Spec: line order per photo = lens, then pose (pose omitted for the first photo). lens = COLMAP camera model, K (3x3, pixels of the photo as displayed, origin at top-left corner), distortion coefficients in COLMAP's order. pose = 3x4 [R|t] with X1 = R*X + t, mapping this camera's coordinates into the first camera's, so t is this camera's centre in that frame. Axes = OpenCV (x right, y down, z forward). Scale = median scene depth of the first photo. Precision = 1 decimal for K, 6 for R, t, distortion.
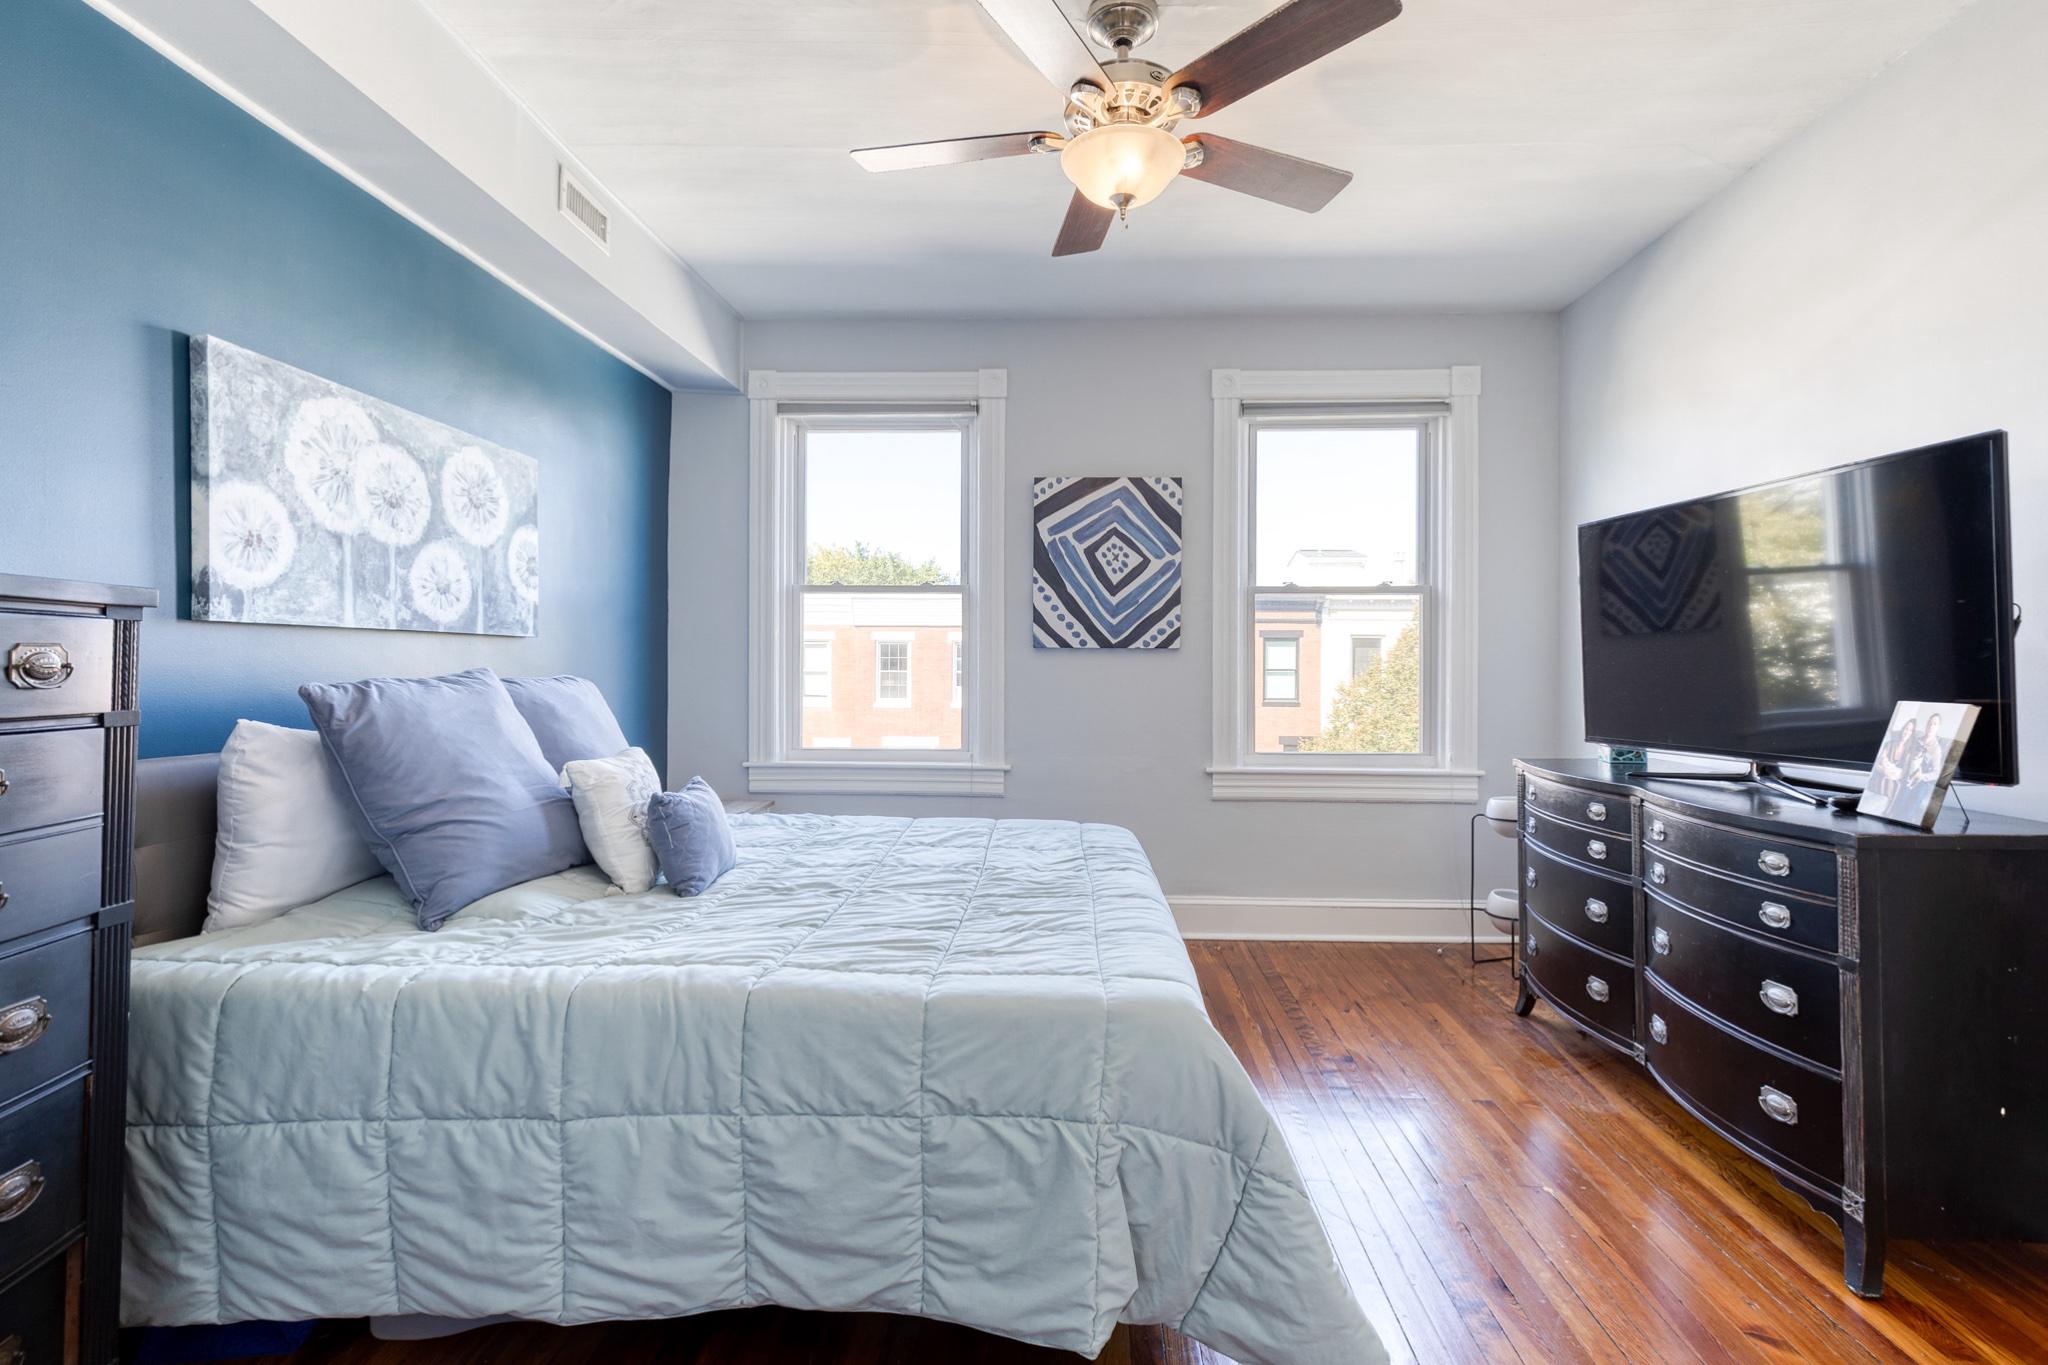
lens RADIAL K [[942.5, 0, 1029.0], [0, 942.5, 665.8], [0, 0, 1]] dist [0.006009, 0.000486]
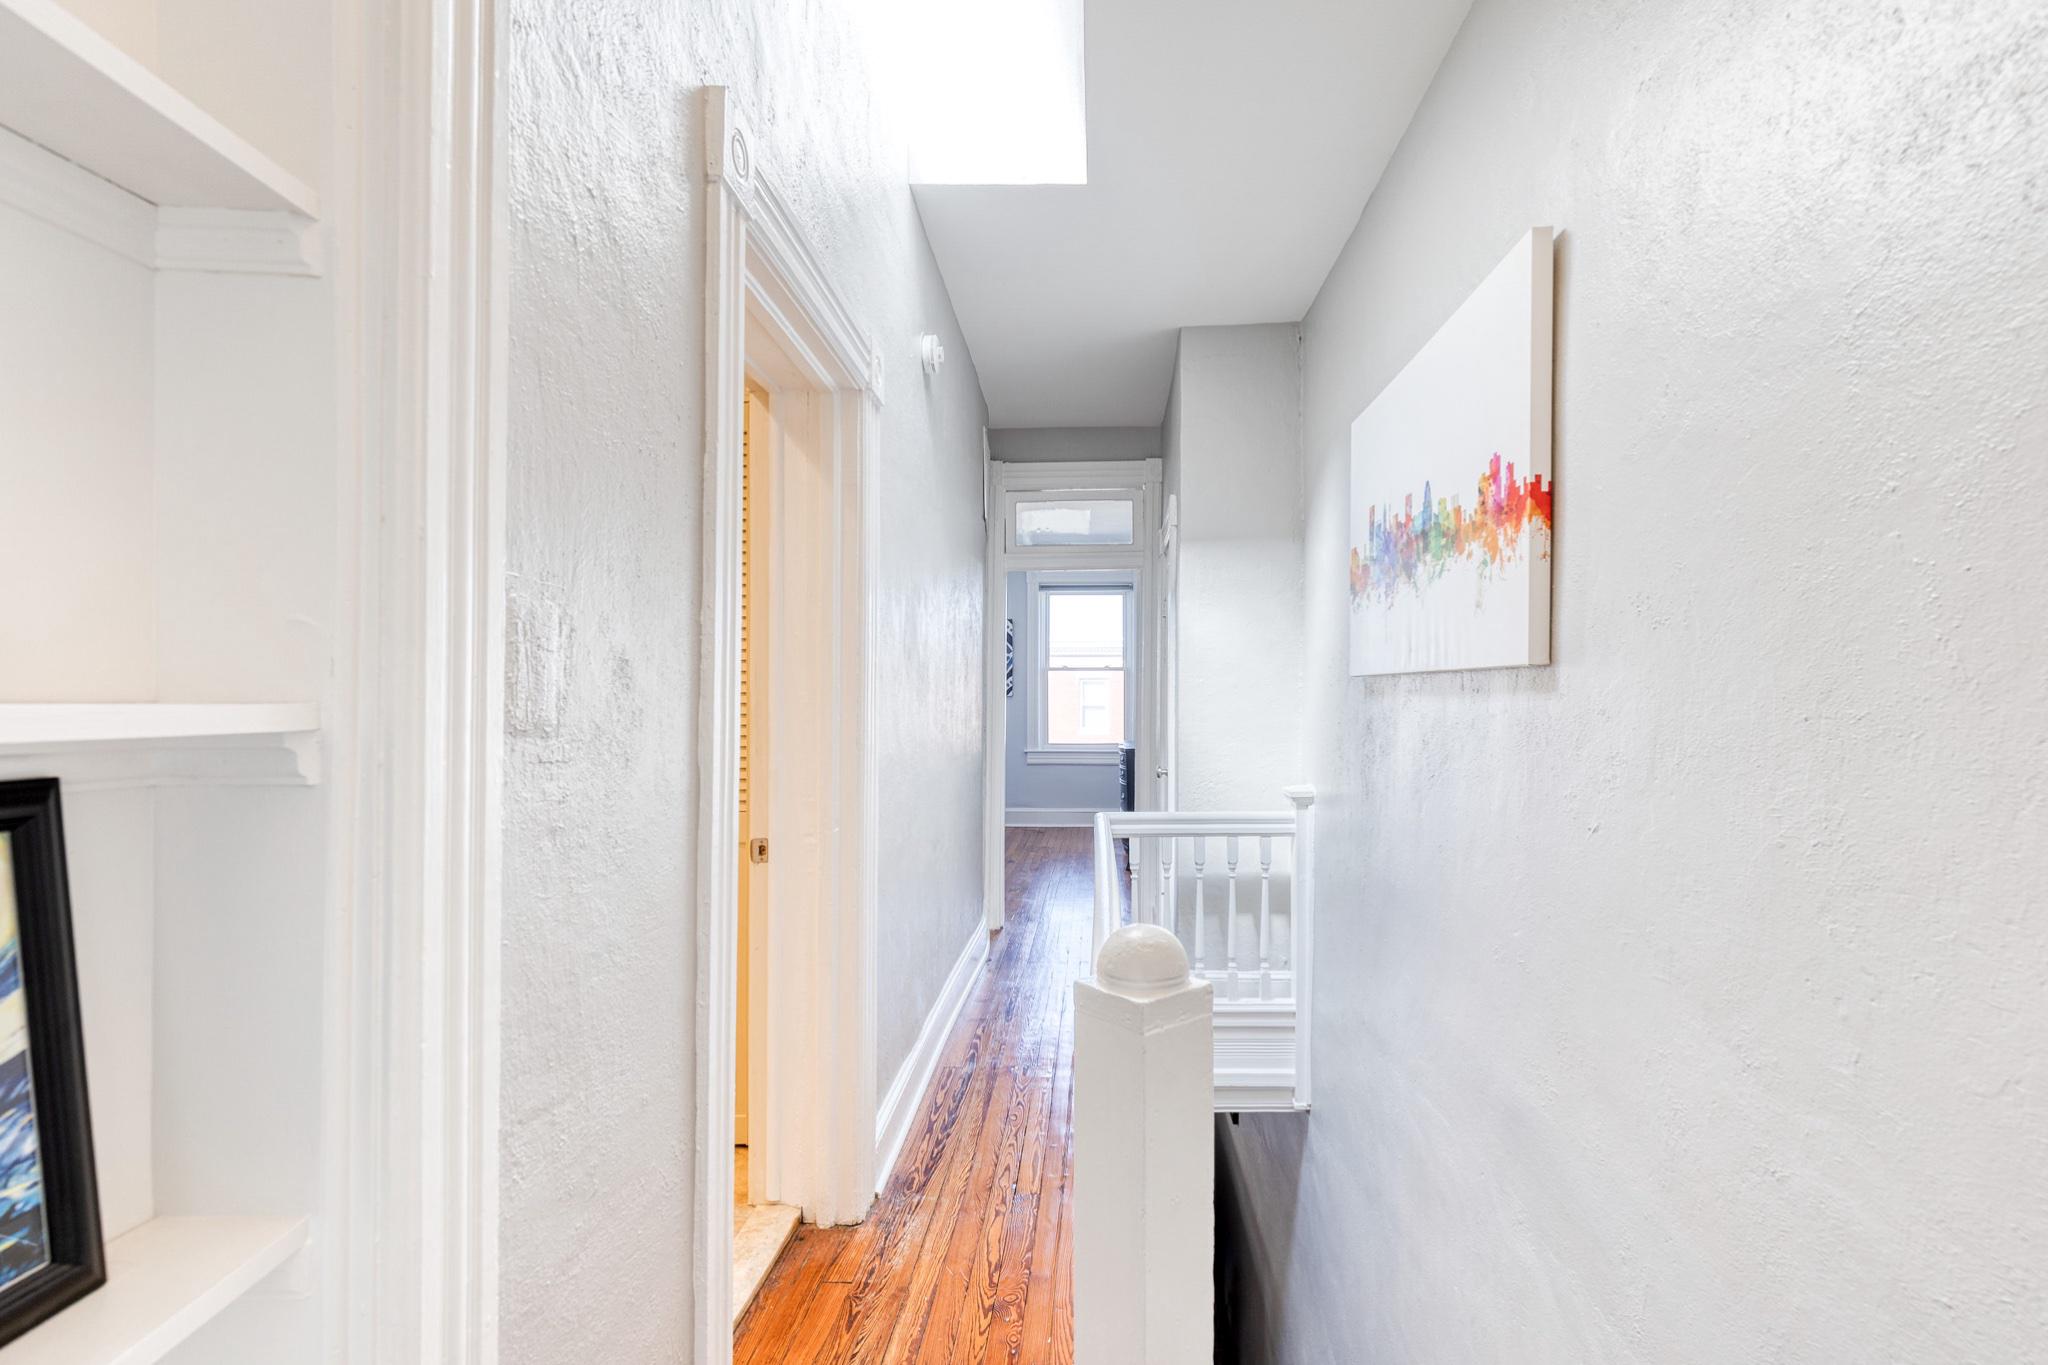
lens RADIAL K [[923.8, 0, 1036.1], [0, 923.8, 695.9], [0, 0, 1]] dist [0.006261, -0.000292]
pose [[0.999797, -0.003679, -0.019820, 0.476170], [0.003551, 0.999973, -0.006478, -0.008978], [0.019843, 0.006406, 0.999783, -2.150422]]
